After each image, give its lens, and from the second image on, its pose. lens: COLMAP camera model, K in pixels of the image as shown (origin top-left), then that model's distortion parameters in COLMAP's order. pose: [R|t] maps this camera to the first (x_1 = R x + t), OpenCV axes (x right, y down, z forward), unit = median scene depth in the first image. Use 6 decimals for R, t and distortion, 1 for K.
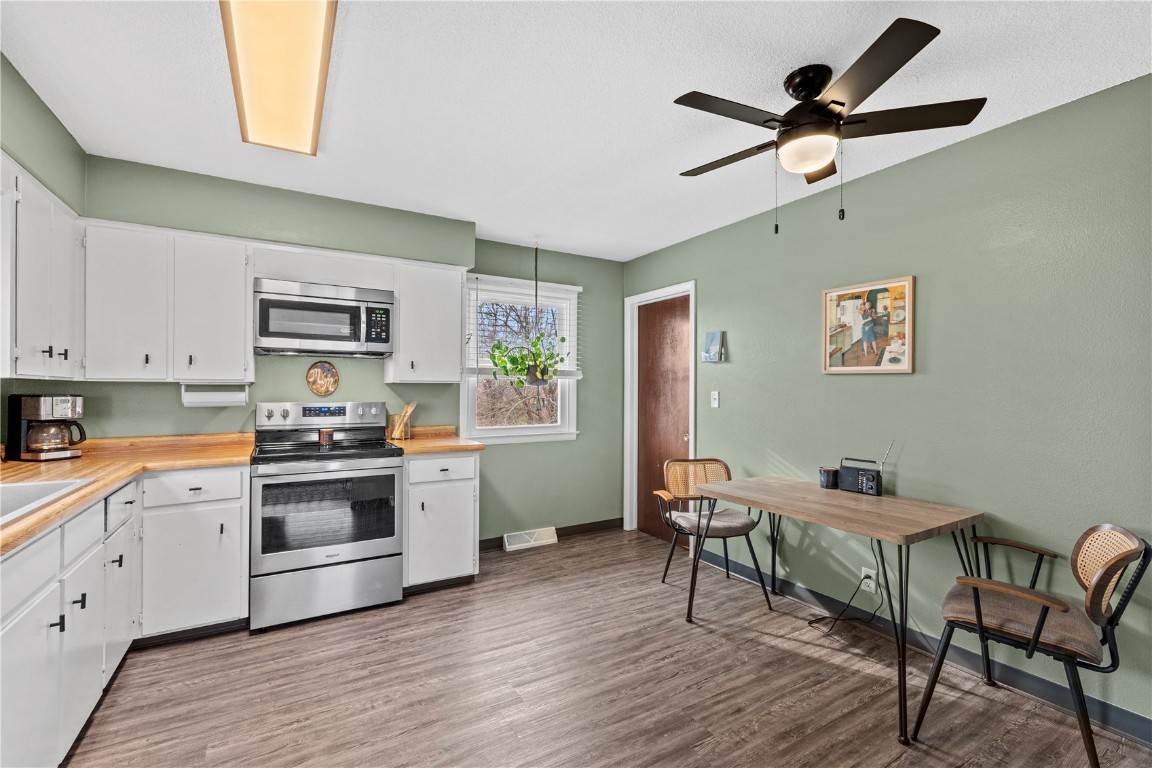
lens RADIAL K [[505.1, 0, 576.0], [0, 505.1, 384.0], [0, 0, 1]] dist [-0.000174, -0.000168]
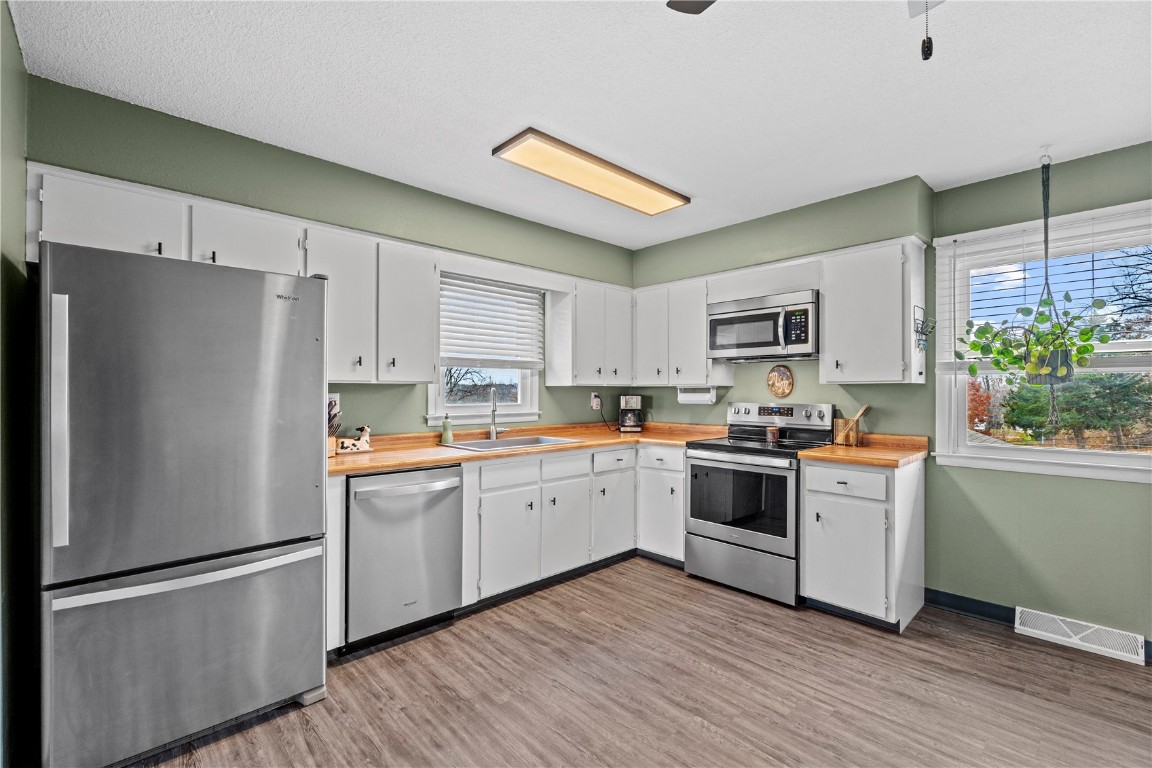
lens RADIAL K [[505.1, 0, 576.0], [0, 505.1, 384.0], [0, 0, 1]] dist [-0.000174, -0.000168]
pose [[0.215070, -0.016680, -0.976456, 0.513234], [0.009904, 0.999840, -0.014898, 0.007627], [0.976548, -0.006467, 0.215201, 0.370346]]
